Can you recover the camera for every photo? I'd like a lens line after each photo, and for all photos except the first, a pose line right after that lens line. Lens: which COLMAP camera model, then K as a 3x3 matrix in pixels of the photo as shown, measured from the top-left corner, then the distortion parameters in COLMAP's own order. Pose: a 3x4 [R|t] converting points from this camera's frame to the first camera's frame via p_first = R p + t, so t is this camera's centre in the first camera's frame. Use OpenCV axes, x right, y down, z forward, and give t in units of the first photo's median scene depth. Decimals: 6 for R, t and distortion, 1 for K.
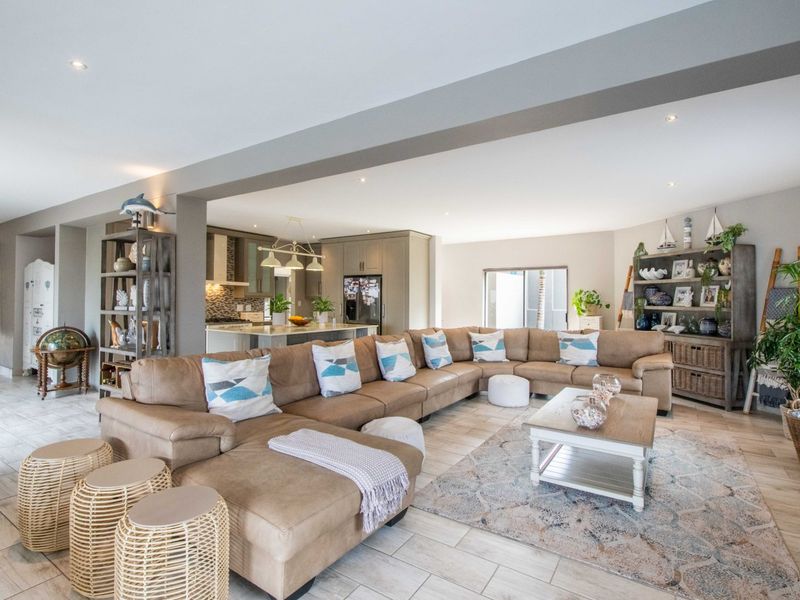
lens RADIAL K [[411.8, 0, 400.2], [0, 411.8, 298.5], [0, 0, 1]] dist [0.012137, -0.005801]
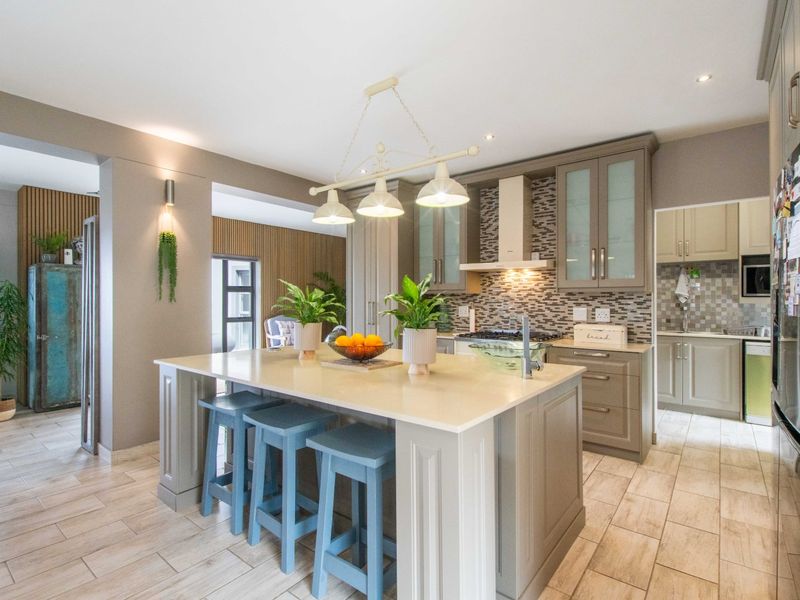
lens RADIAL K [[411.8, 0, 399.2], [0, 411.8, 303.4], [0, 0, 1]] dist [0.012137, -0.005801]
pose [[-0.085493, -0.004395, -0.996329, 0.147926], [-0.001065, 0.999990, -0.004320, 0.016585], [0.996338, 0.000691, -0.085497, 1.066329]]
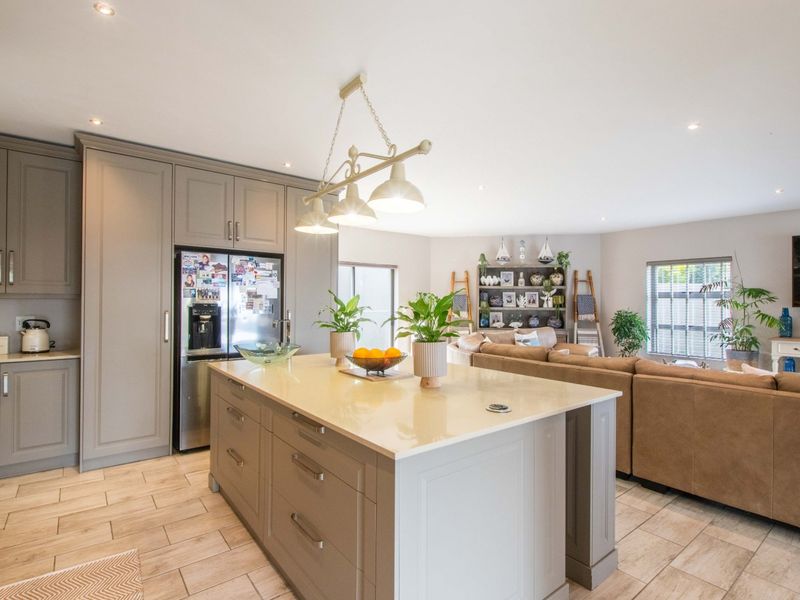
lens RADIAL K [[411.8, 0, 398.0], [0, 411.8, 302.1], [0, 0, 1]] dist [0.012137, -0.005801]
pose [[0.318067, -0.003338, 0.948062, -0.607520], [-0.007431, 0.999954, 0.006014, -0.001969], [-0.948039, -0.008958, 0.318028, 0.850550]]
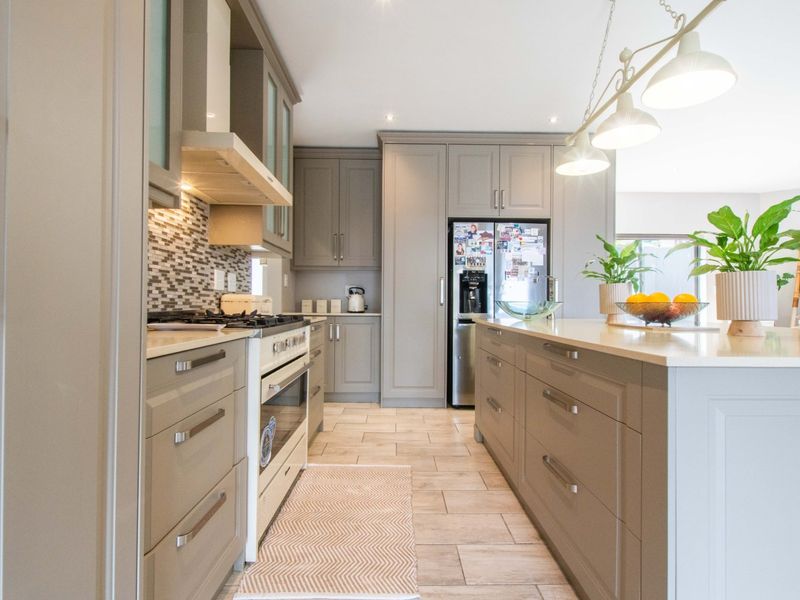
lens RADIAL K [[411.8, 0, 400.5], [0, 411.8, 302.4], [0, 0, 1]] dist [0.012137, -0.005801]
pose [[0.824096, -0.000772, 0.566450, -0.581682], [-0.002538, 0.999984, 0.005056, 0.049450], [-0.566445, -0.005604, 0.824081, 0.847554]]
